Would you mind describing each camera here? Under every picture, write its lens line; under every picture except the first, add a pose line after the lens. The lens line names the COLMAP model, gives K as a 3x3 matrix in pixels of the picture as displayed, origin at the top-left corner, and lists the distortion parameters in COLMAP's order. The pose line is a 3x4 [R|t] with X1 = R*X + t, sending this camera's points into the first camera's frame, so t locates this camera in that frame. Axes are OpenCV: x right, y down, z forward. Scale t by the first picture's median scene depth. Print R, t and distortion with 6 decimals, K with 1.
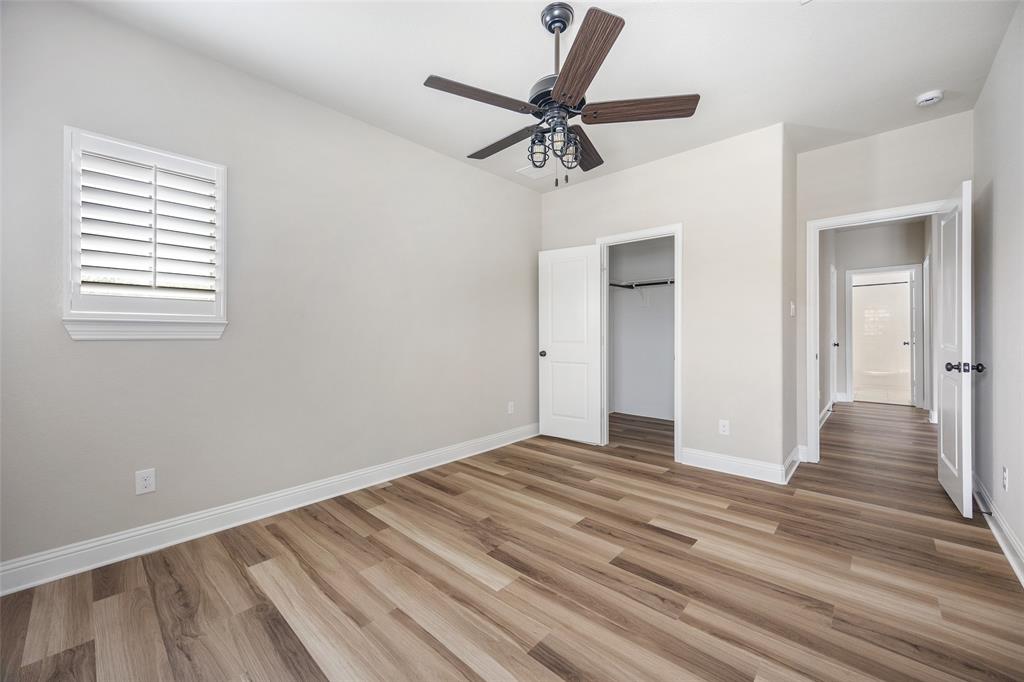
lens RADIAL K [[395.6, 0, 512.3], [0, 395.6, 330.5], [0, 0, 1]] dist [-0.003155, -0.000569]
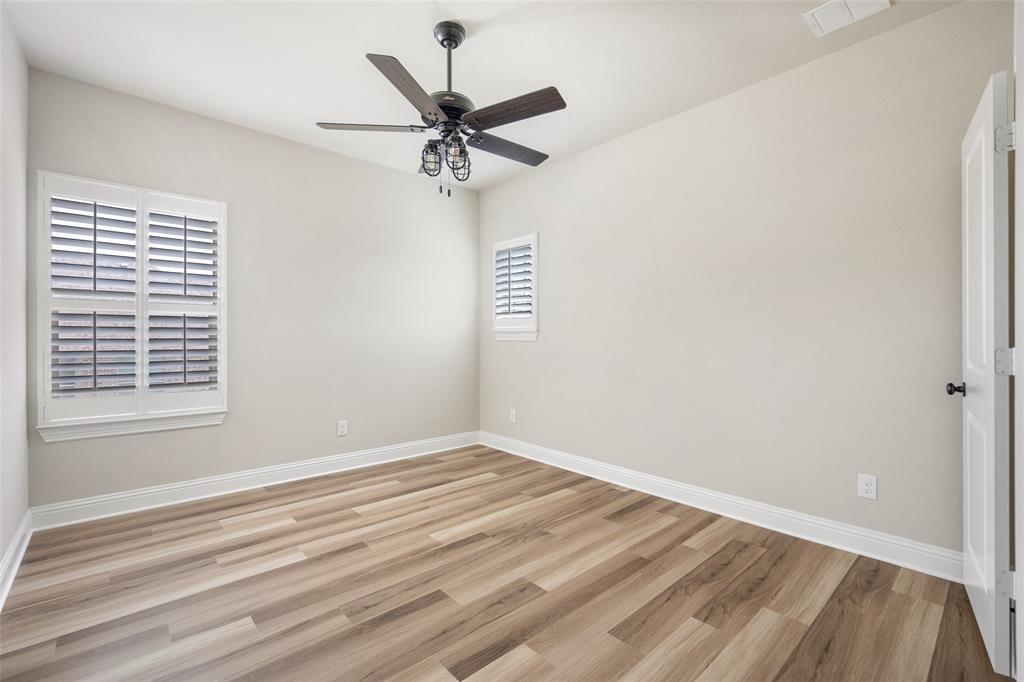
lens RADIAL K [[433.7, 0, 508.6], [0, 433.7, 337.9], [0, 0, 1]] dist [0.001401, 0.000502]
pose [[-0.078229, 0.007375, -0.996908, 1.036083], [0.006864, 0.999953, 0.006858, -0.004359], [0.996912, -0.006306, -0.078276, 1.039268]]
